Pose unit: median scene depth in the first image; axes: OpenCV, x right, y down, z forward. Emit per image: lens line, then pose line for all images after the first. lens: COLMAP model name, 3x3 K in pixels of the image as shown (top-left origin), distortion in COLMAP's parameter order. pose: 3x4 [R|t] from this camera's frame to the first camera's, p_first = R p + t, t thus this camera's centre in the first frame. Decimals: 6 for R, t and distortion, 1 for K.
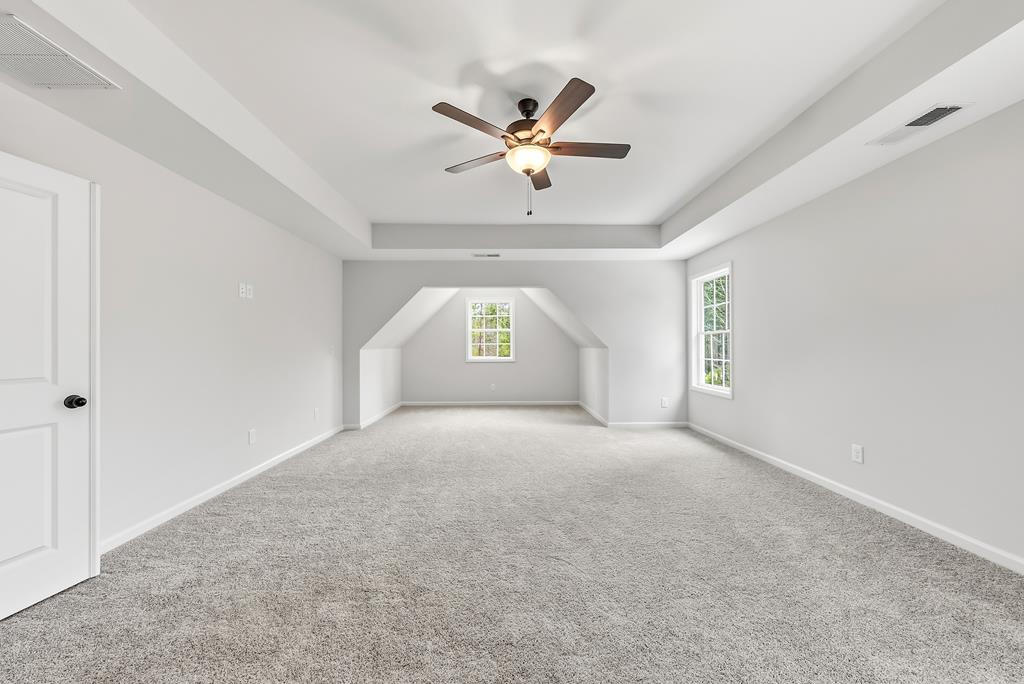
lens RADIAL K [[373.5, 0, 512.6], [0, 373.5, 344.4], [0, 0, 1]] dist [0.000126, -0.000031]
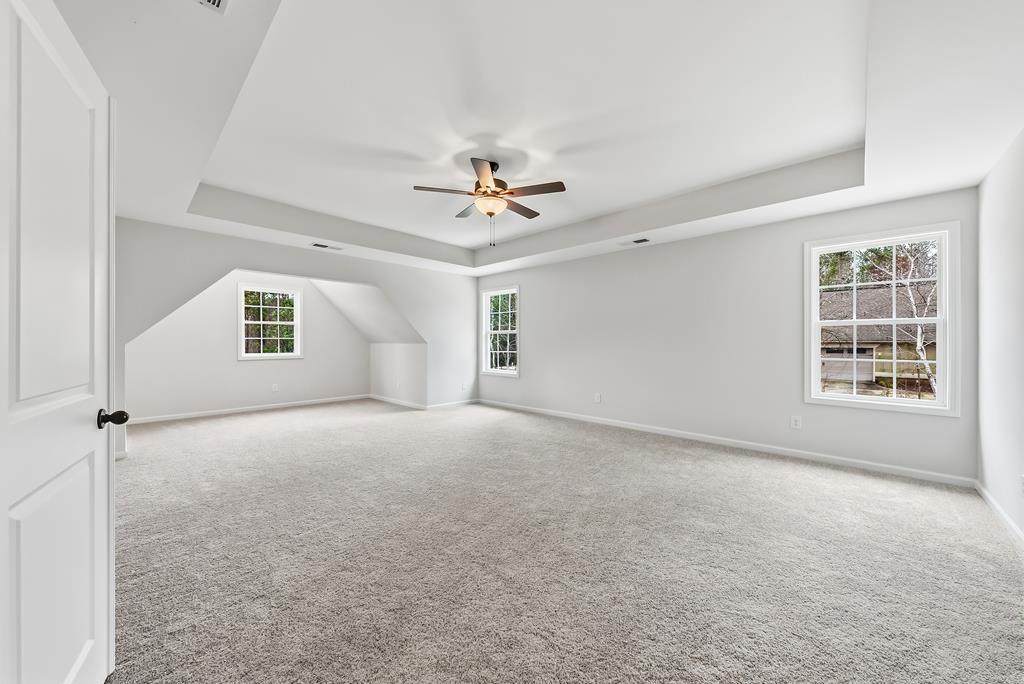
lens RADIAL K [[358.5, 0, 512.9], [0, 358.5, 339.5], [0, 0, 1]] dist [-0.000438, -0.000088]
pose [[0.704694, 0.009248, 0.709451, -0.365330], [-0.006554, 0.999957, -0.006525, 0.003857], [-0.709481, -0.000051, 0.704725, 0.005473]]
